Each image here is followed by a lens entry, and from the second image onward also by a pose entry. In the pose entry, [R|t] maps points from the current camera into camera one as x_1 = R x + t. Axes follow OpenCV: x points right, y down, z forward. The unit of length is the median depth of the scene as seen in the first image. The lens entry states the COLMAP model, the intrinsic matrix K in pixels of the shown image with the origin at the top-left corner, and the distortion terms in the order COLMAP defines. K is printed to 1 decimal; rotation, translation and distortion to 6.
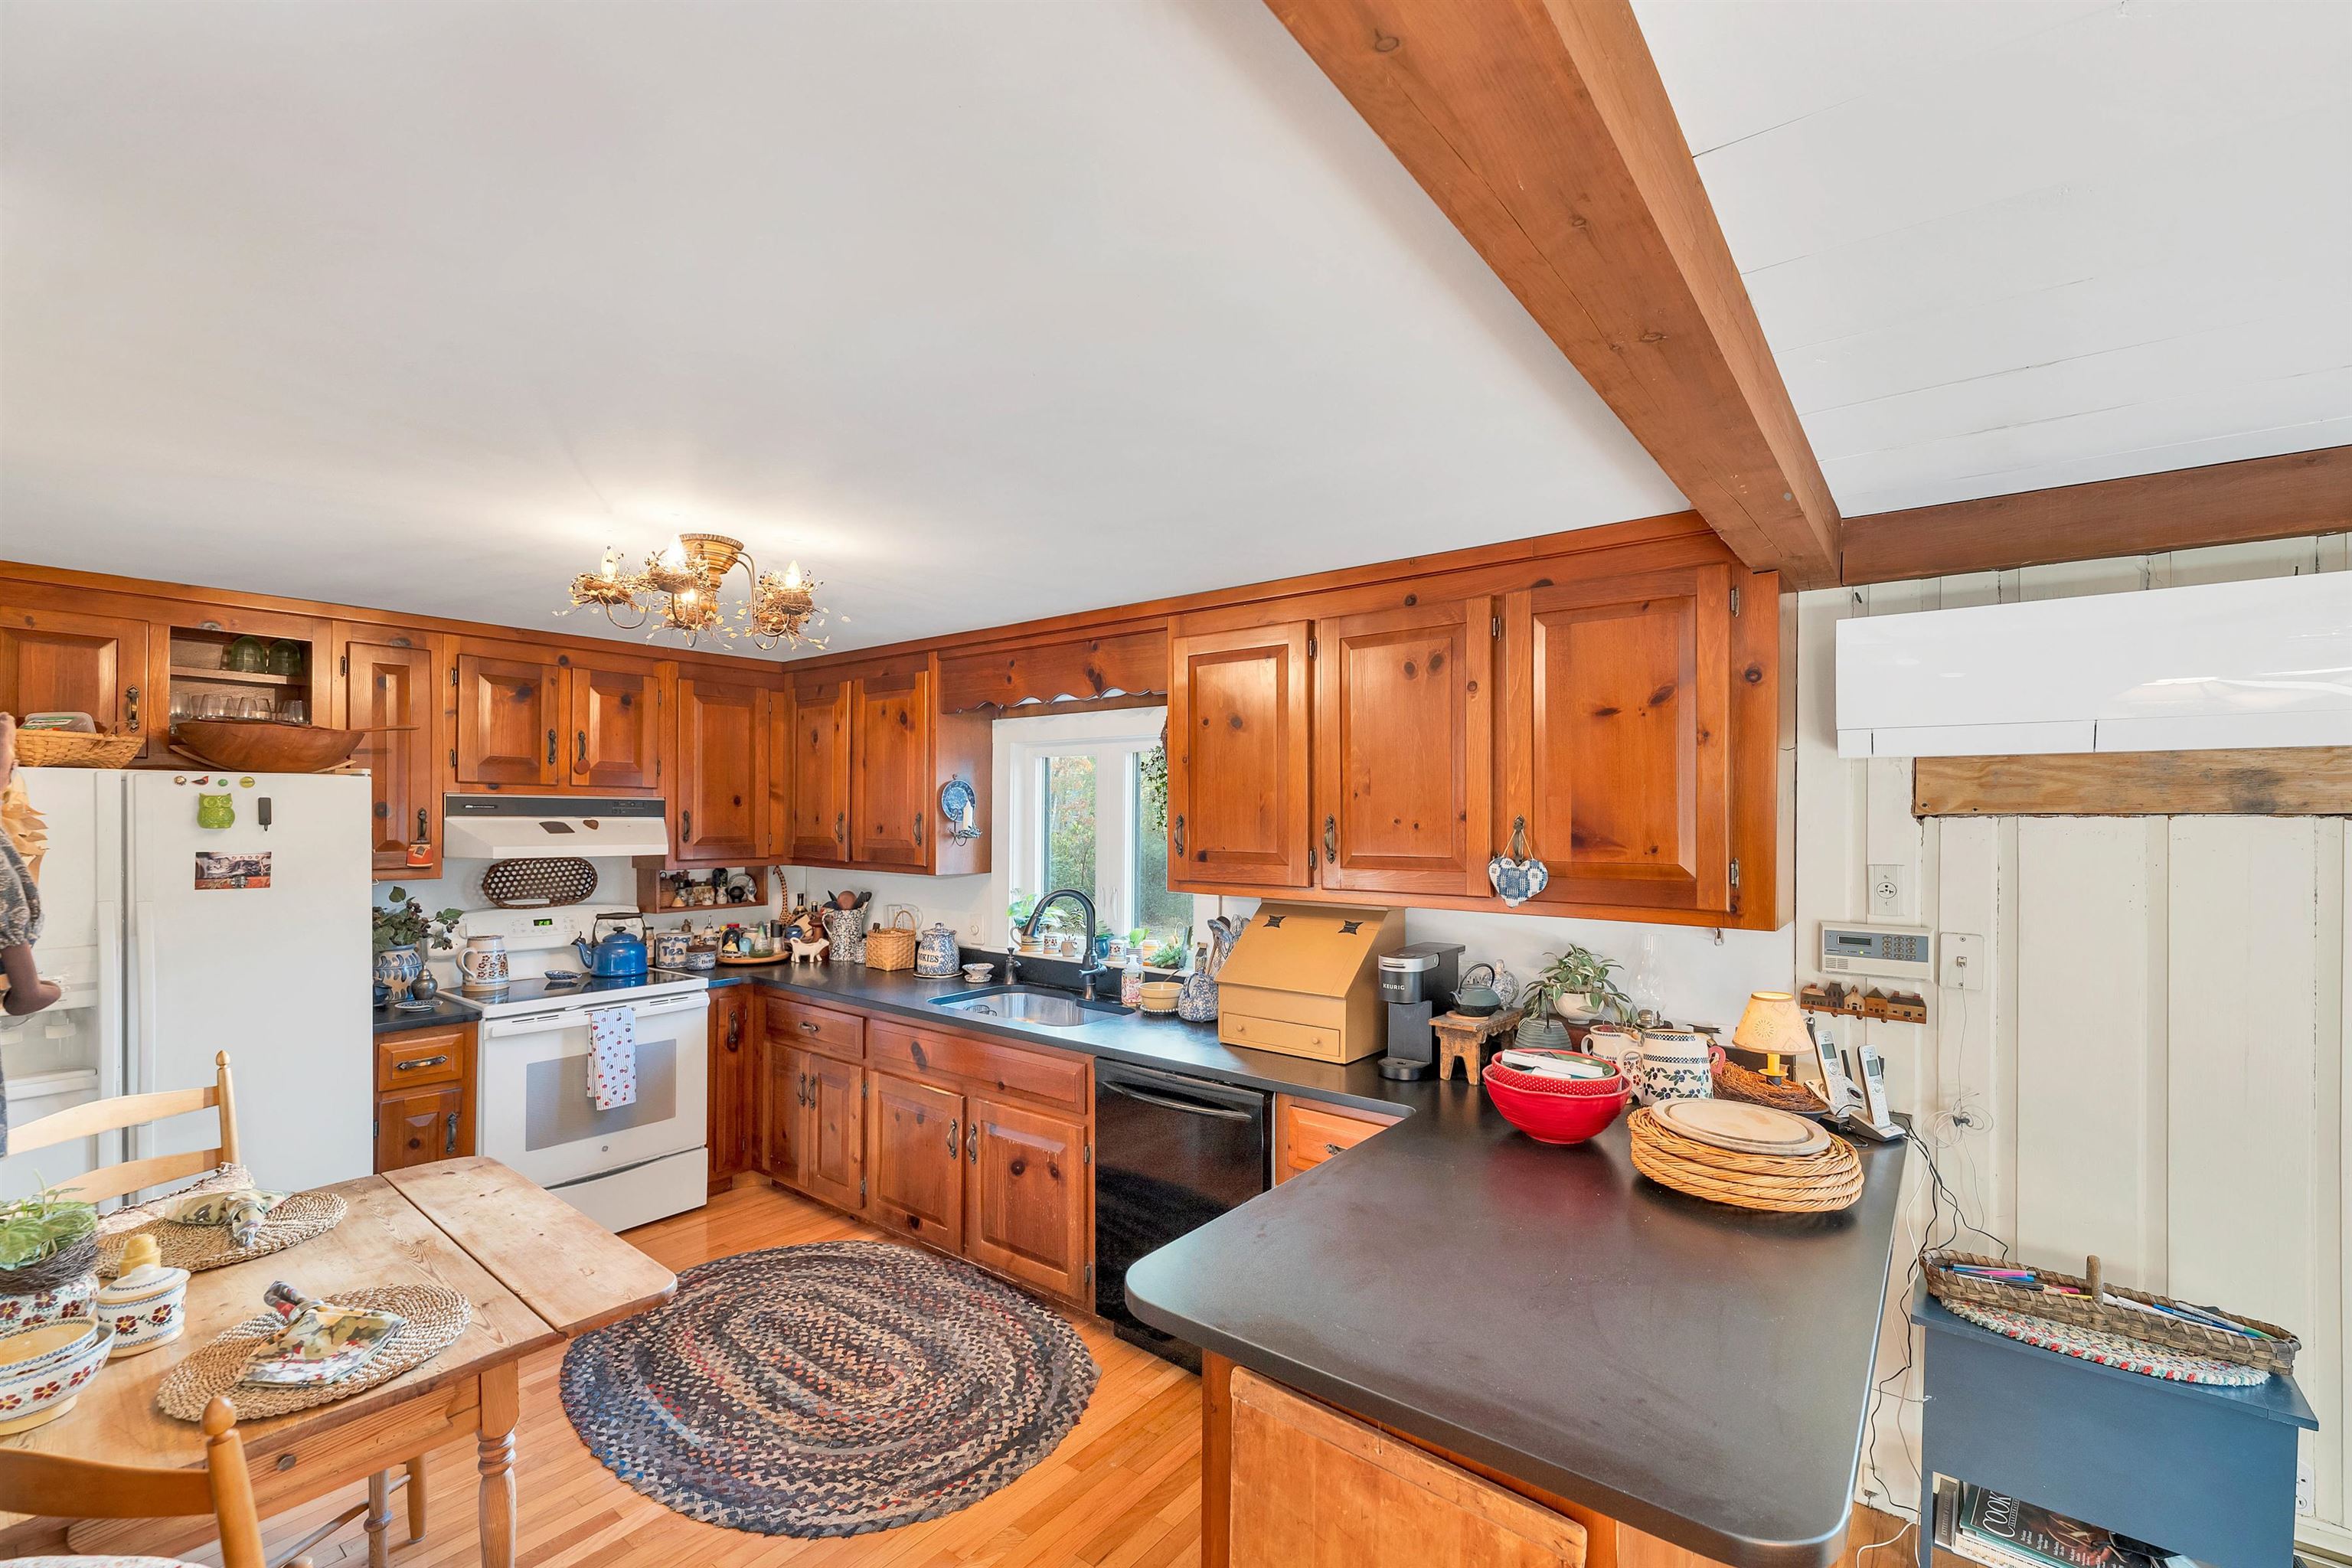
lens RADIAL K [[995.0, 0, 1181.0], [0, 995.0, 799.1], [0, 0, 1]] dist [0.001672, 0.000257]
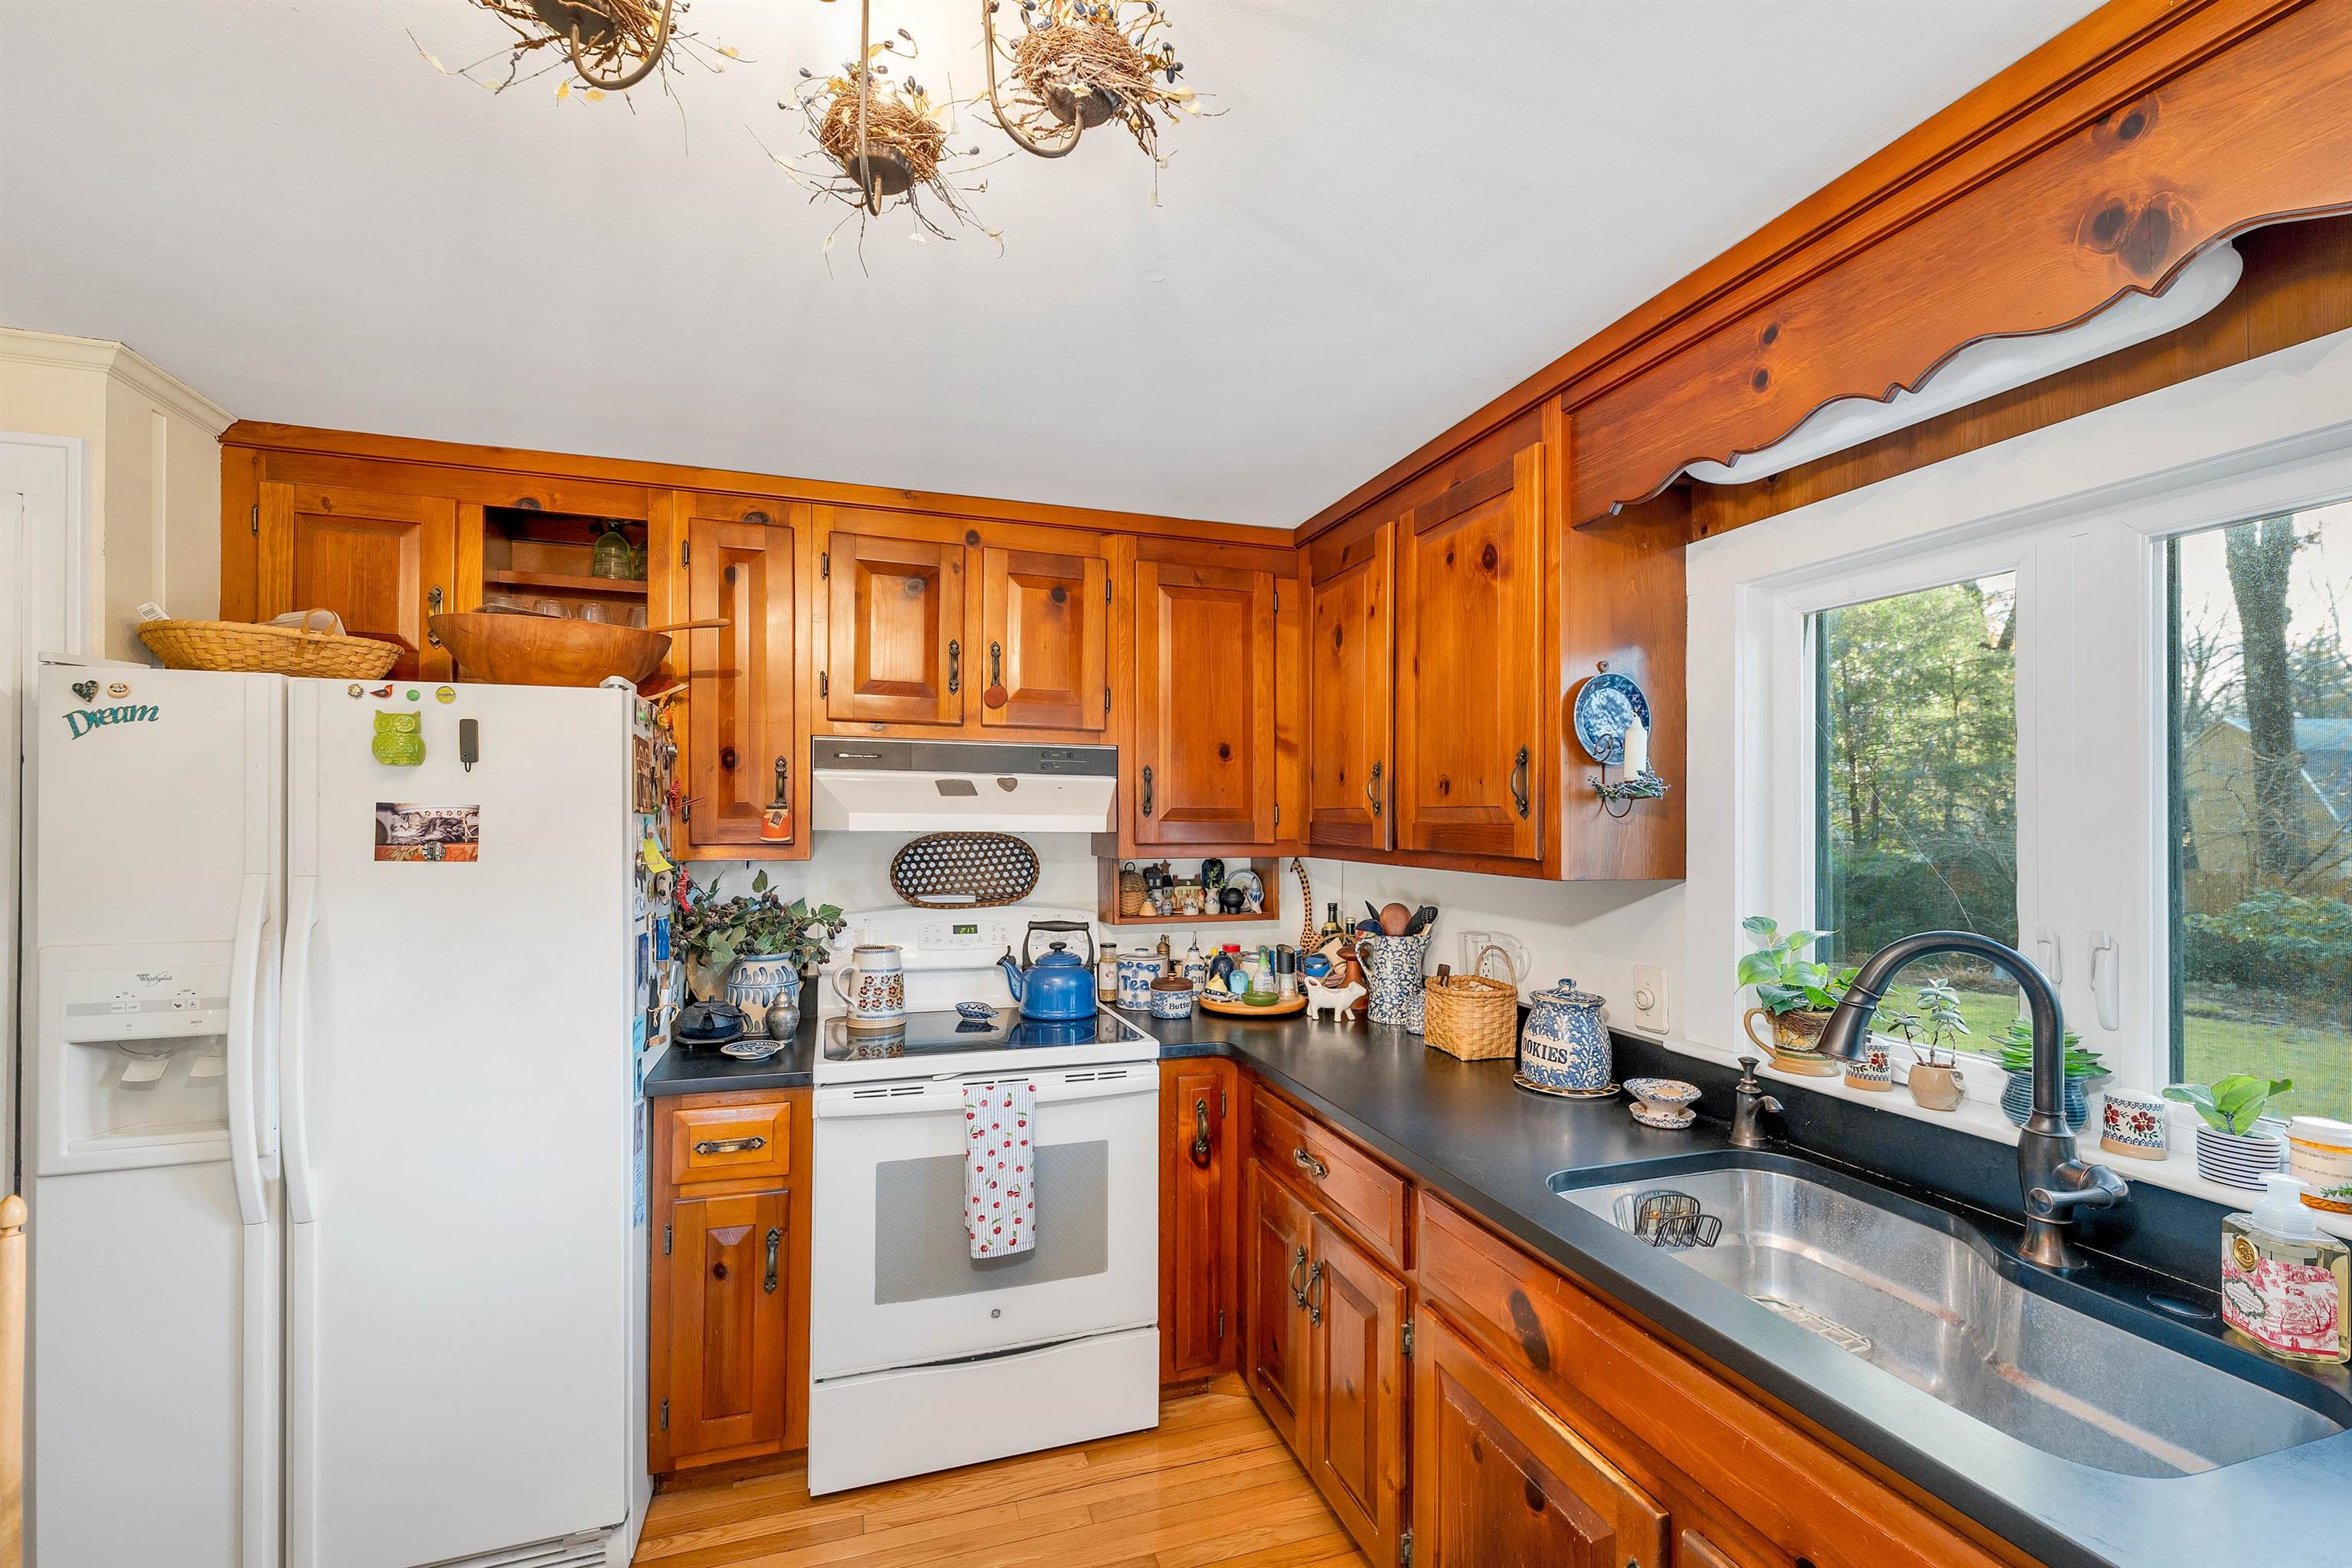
lens RADIAL K [[995.0, 0, 1175.7], [0, 995.0, 812.6], [0, 0, 1]] dist [0.001672, 0.000257]
pose [[0.831309, -0.004210, -0.555794, -0.139182], [0.007443, 0.999966, 0.003558, 0.042398], [0.555760, -0.007095, 0.831312, 0.520521]]
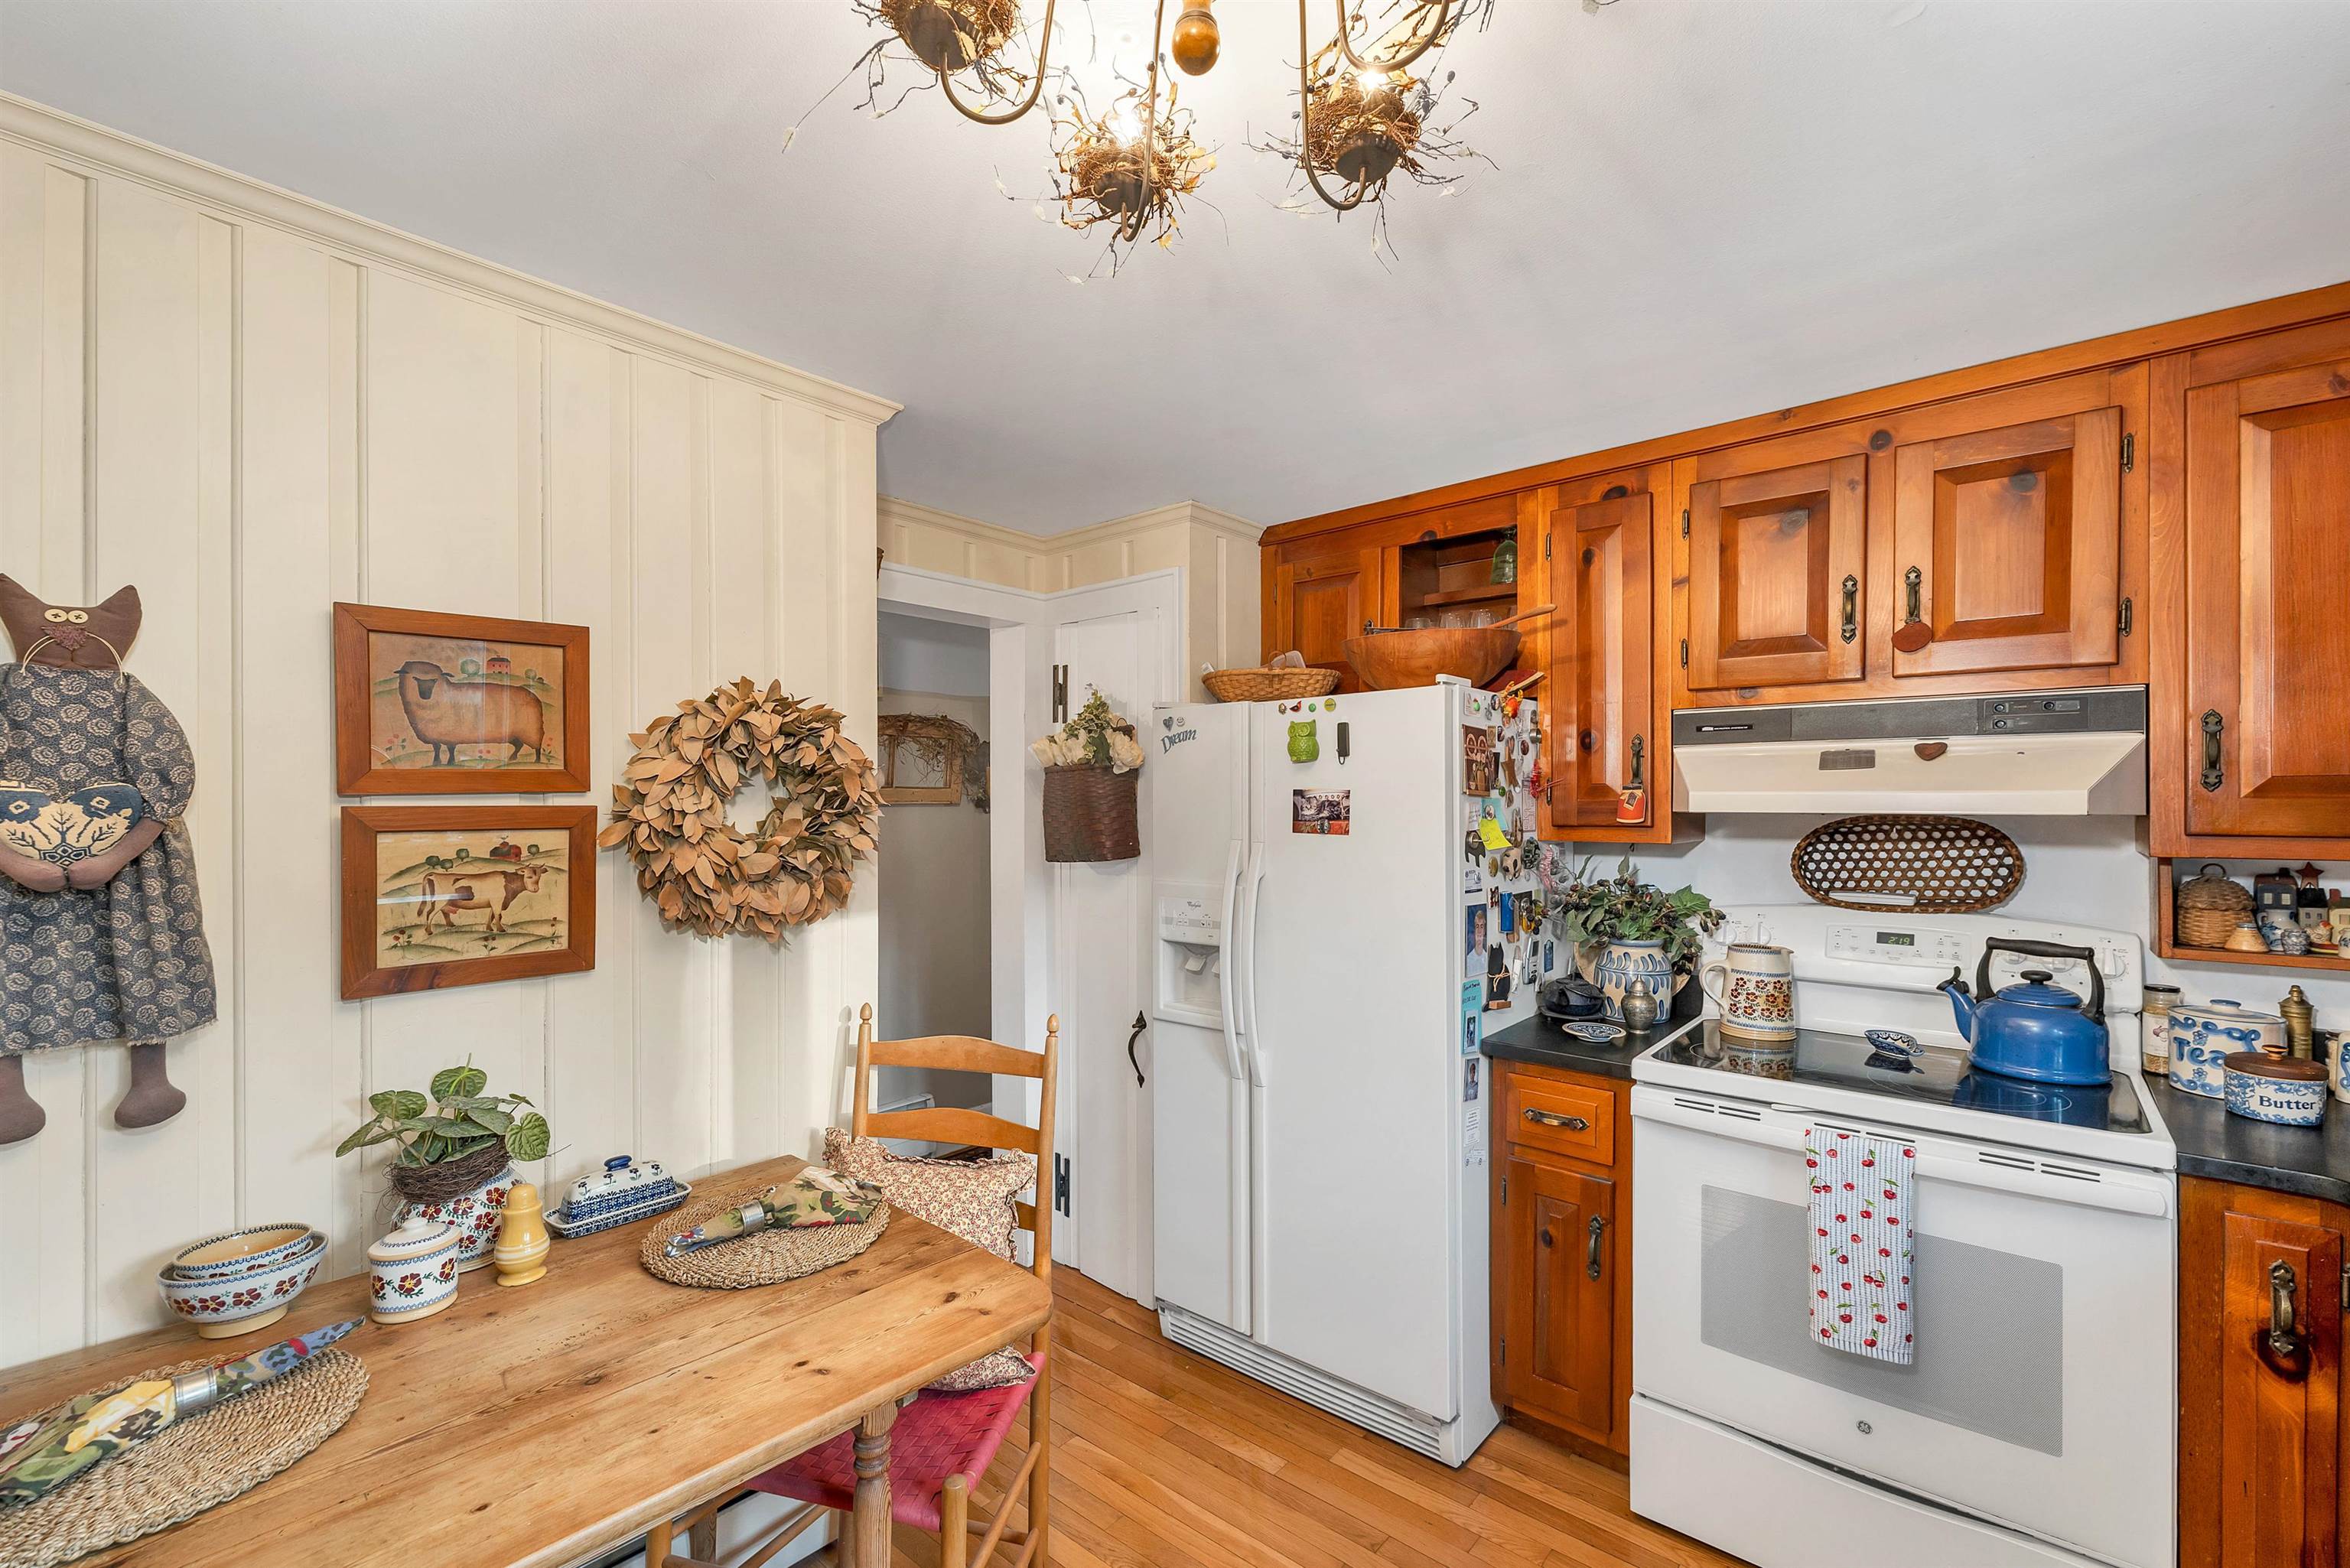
lens RADIAL K [[994.1, 0, 1177.4], [0, 994.1, 806.8], [0, 0, 1]] dist [0.001672, 0.000257]
pose [[-0.051271, -0.002139, -0.998683, -0.080830], [0.016679, 0.999856, -0.002998, 0.047872], [0.998546, -0.016810, -0.051228, 0.652975]]
